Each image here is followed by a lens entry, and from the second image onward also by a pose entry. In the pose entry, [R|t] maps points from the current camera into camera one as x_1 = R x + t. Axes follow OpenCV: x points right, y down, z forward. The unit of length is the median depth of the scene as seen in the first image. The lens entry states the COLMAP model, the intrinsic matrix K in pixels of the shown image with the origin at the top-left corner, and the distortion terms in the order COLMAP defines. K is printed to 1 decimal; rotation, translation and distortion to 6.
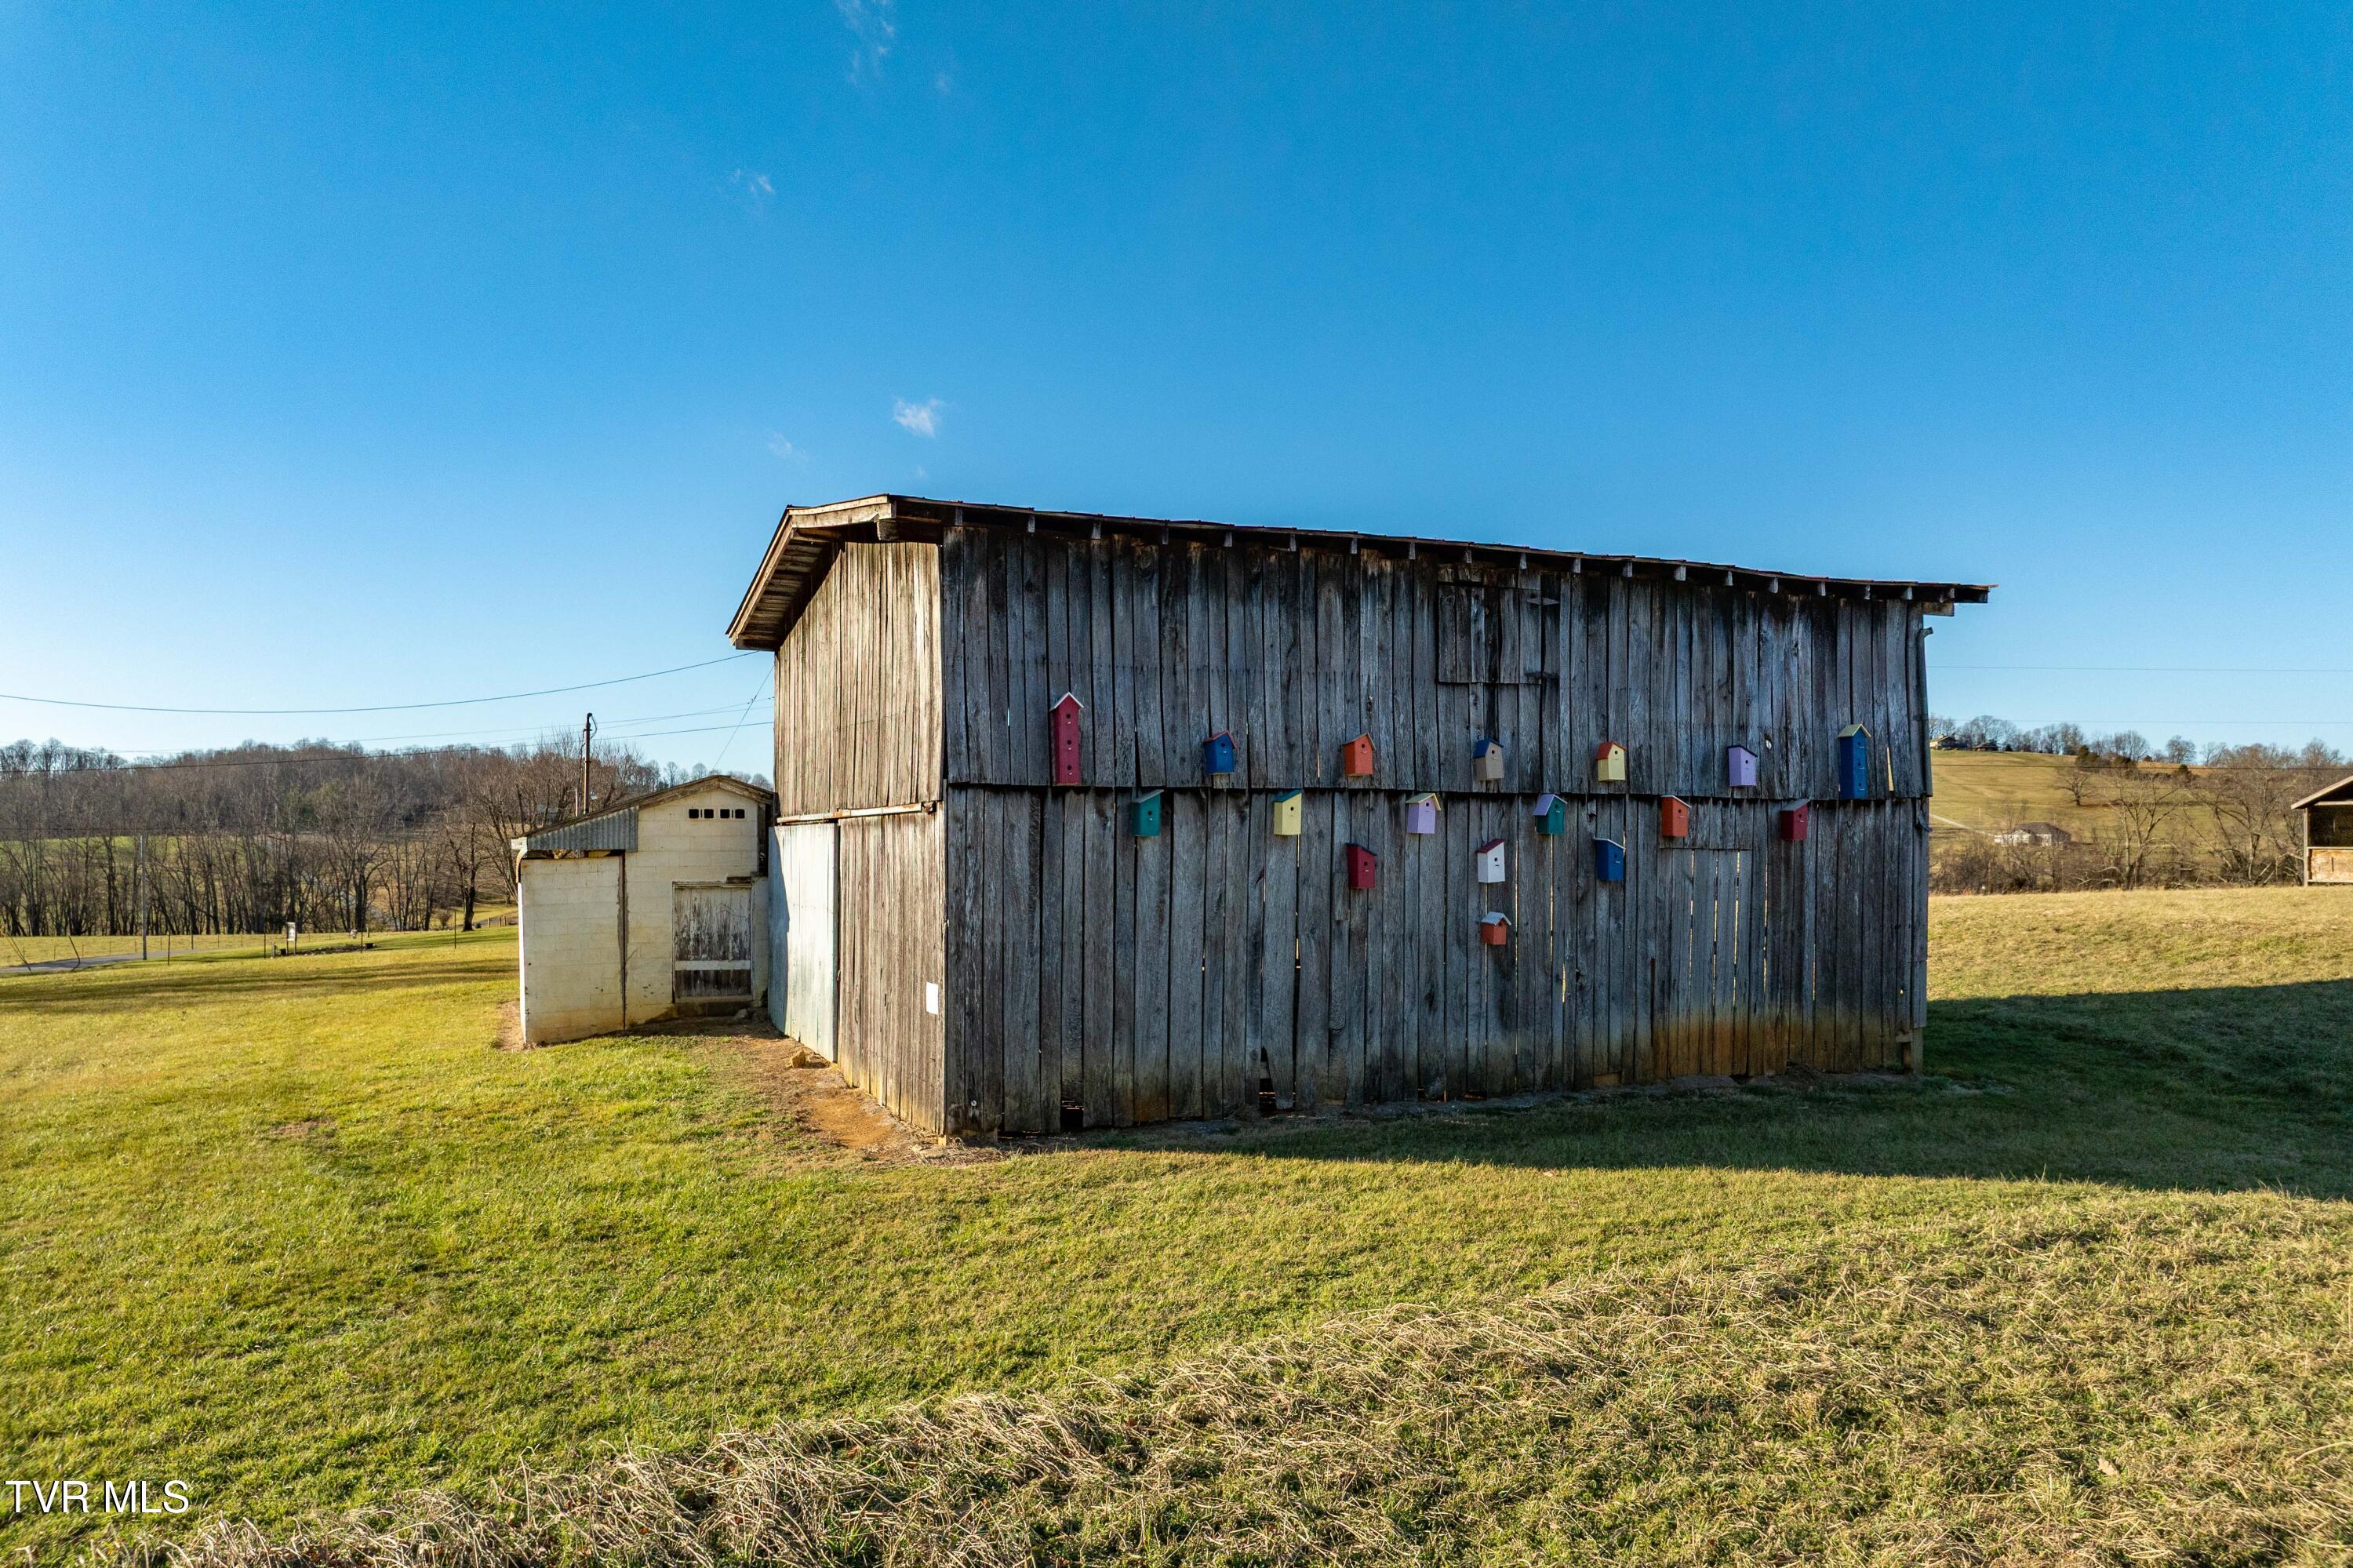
lens RADIAL K [[1715.2, 0, 1166.9], [0, 1715.2, 805.3], [0, 0, 1]] dist [-0.004869, -0.001741]
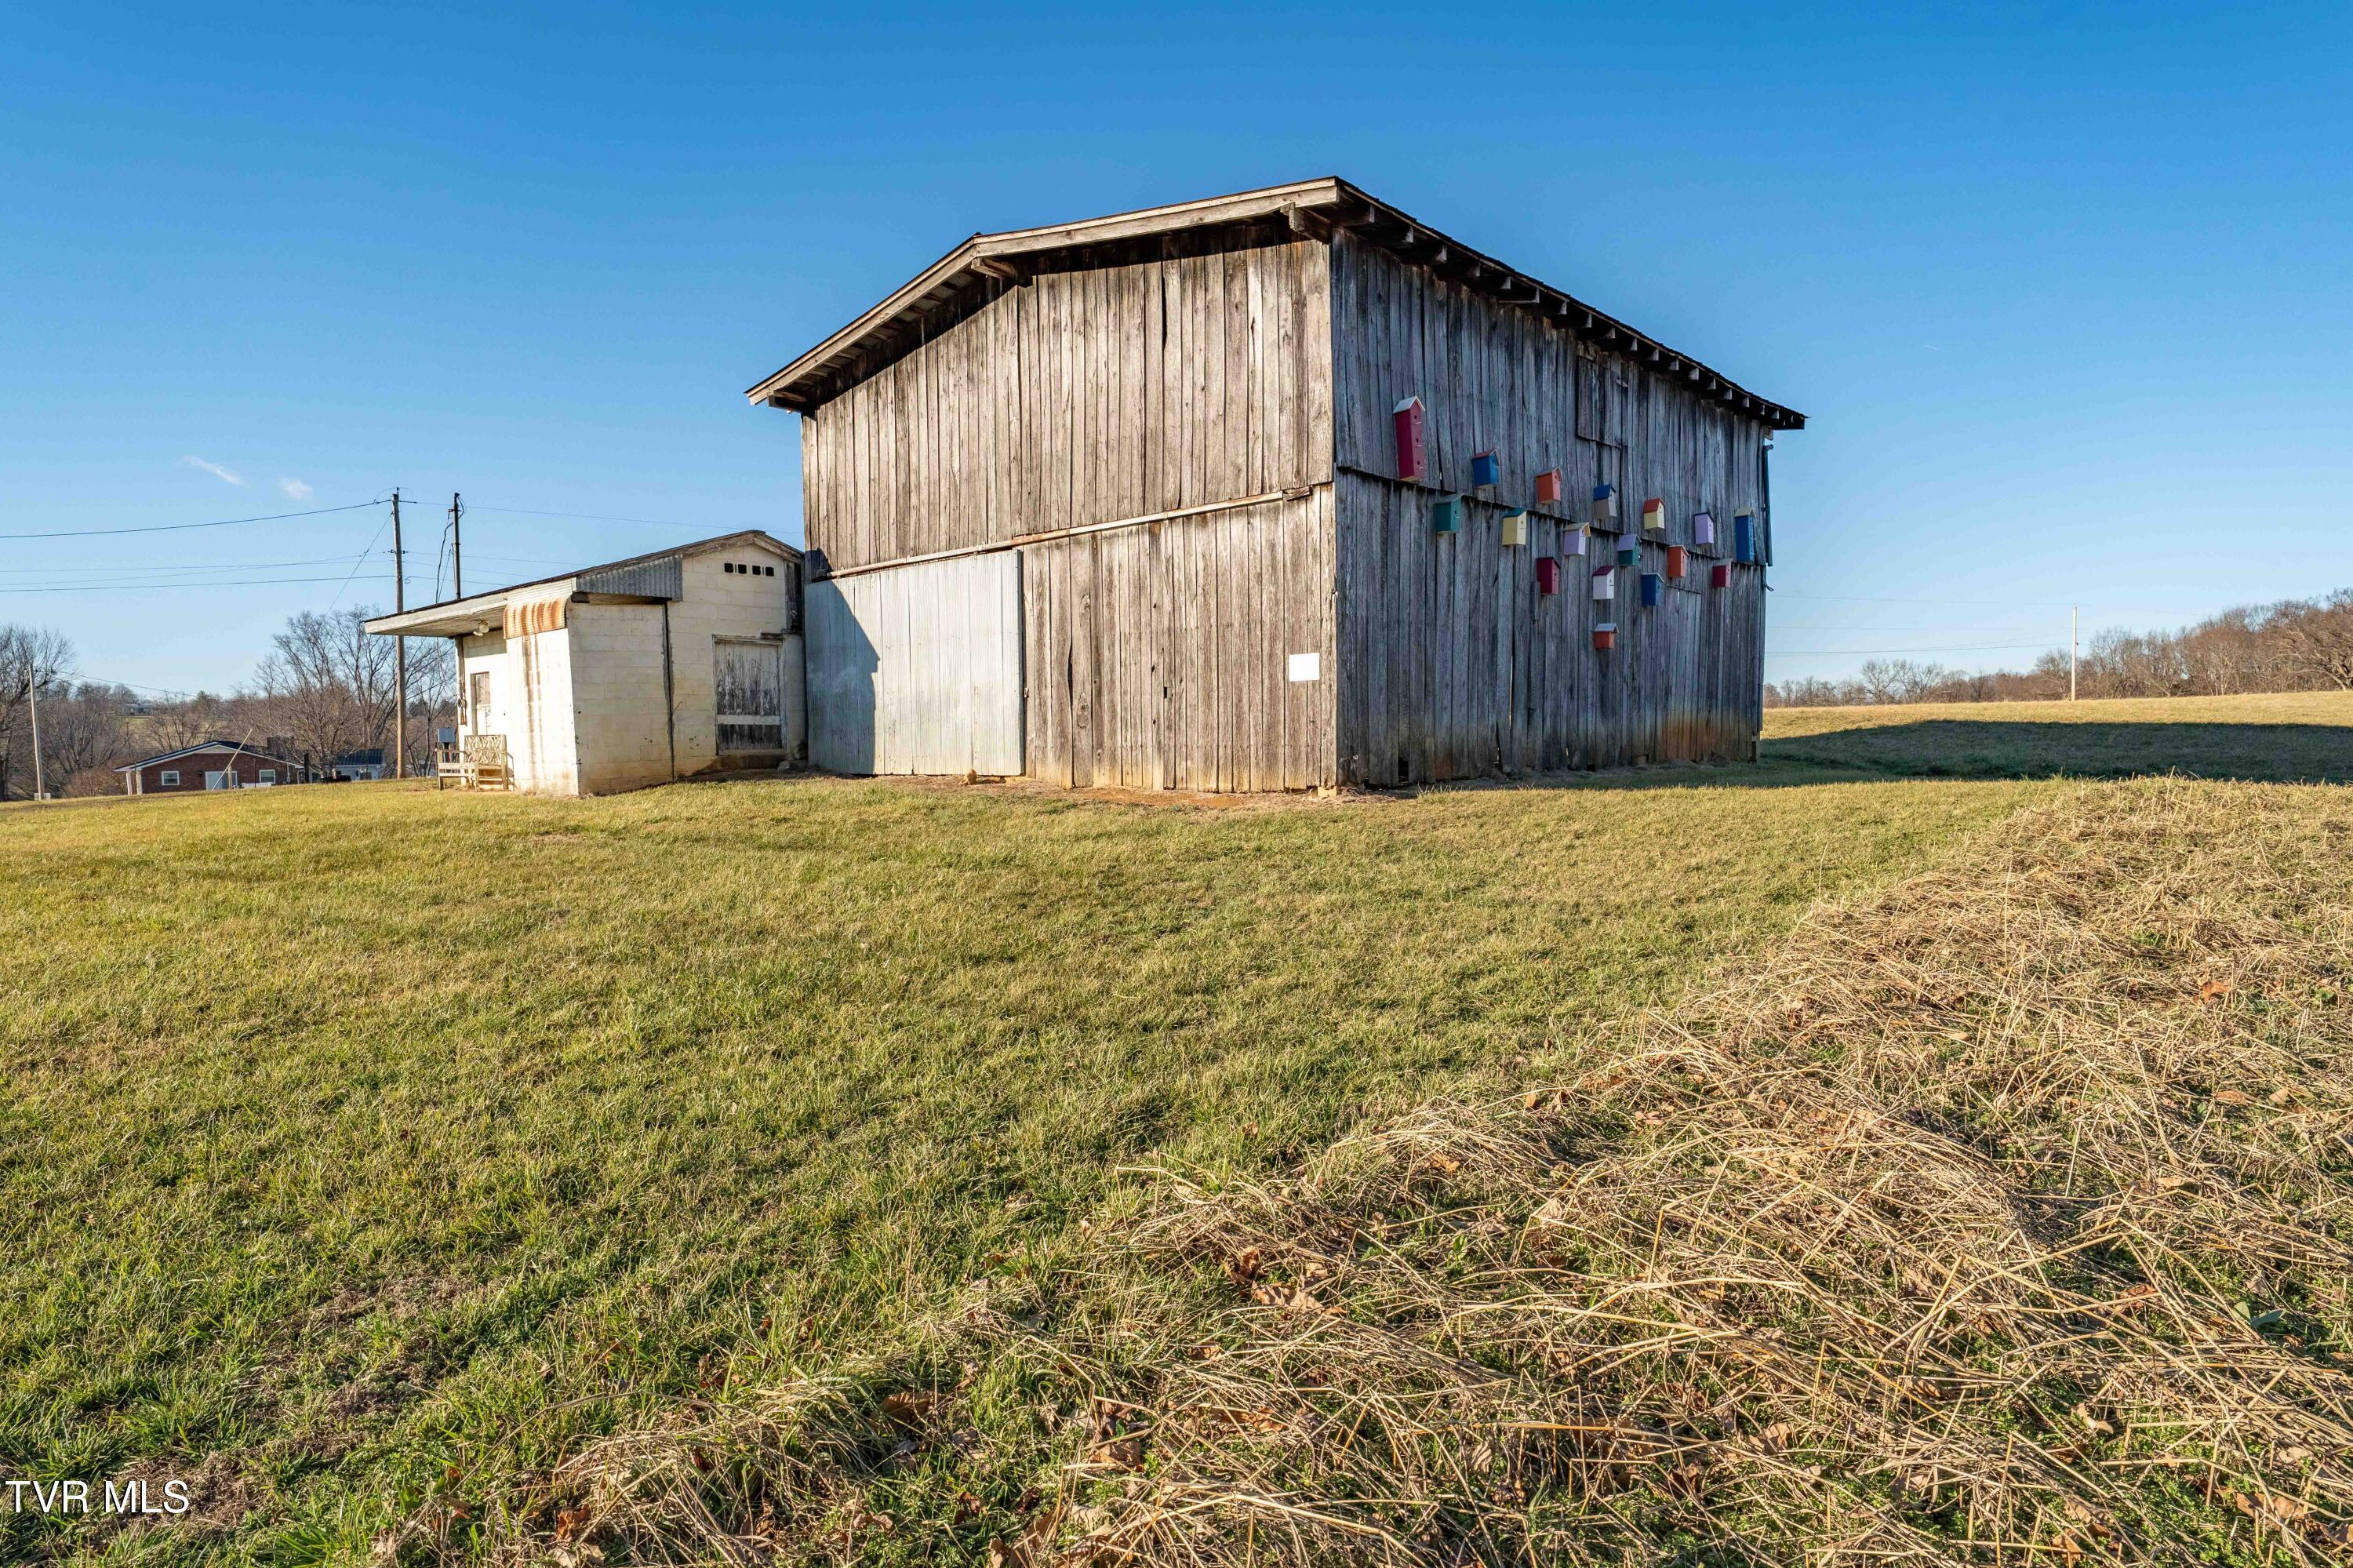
lens RADIAL K [[1362.1, 0, 1176.5], [0, 1362.1, 784.0], [0, 0, 1]] dist [0.015529, -0.000049]
pose [[0.901294, -0.025711, 0.432443, -0.512006], [0.006579, 0.998934, 0.045681, 0.127234], [-0.433157, -0.038327, 0.900503, 0.212977]]
